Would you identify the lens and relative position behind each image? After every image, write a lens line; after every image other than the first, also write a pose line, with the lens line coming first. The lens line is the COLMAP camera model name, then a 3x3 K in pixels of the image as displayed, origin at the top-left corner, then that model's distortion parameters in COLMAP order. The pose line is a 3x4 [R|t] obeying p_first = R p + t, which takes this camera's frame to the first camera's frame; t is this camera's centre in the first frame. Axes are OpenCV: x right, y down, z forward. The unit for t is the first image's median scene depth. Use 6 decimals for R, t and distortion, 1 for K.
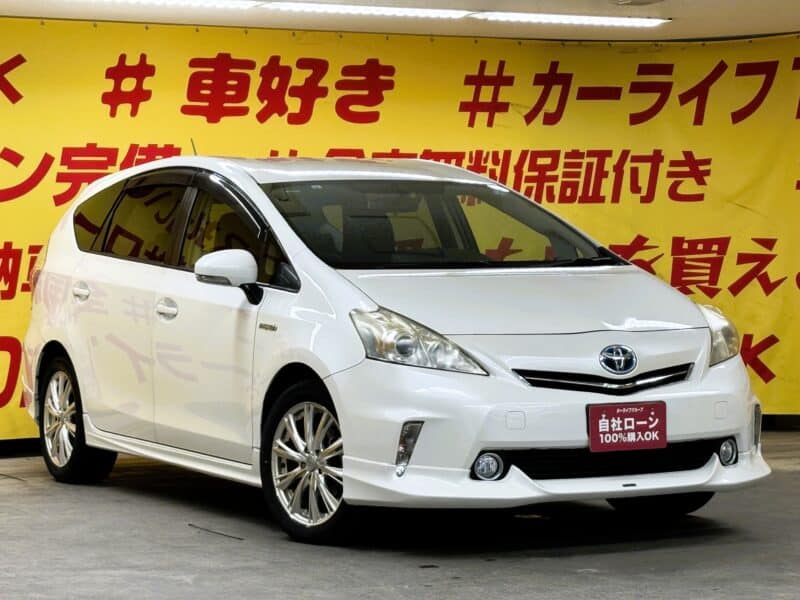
lens RADIAL K [[2146.3, 0, 399.0], [0, 2146.3, 322.4], [0, 0, 1]] dist [-0.012090, 2.674475]
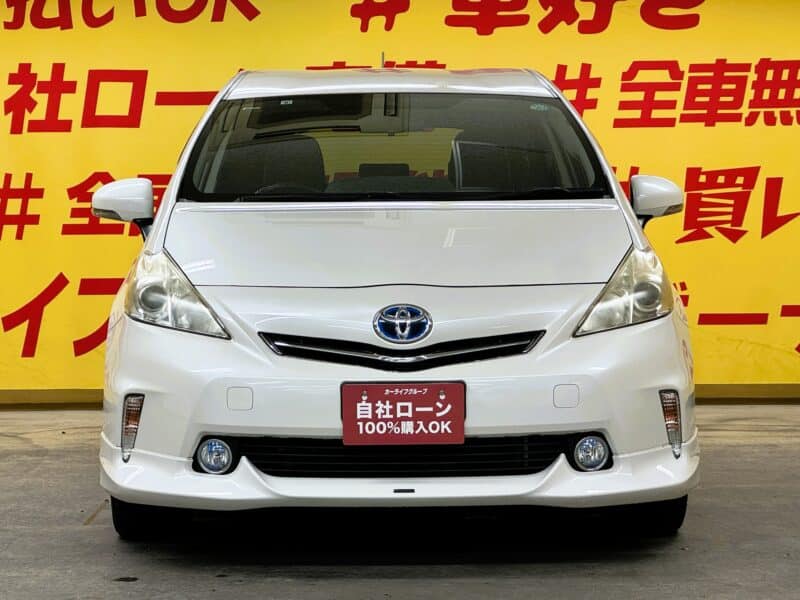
lens RADIAL K [[2132.8, 0, 381.5], [0, 2132.8, 300.4], [0, 0, 1]] dist [0.067144, 1.606894]
pose [[0.891654, 0.024696, -0.452043, 0.435516], [-0.015370, 0.999587, 0.024293, -0.008944], [0.452456, -0.014713, 0.891665, 0.331358]]
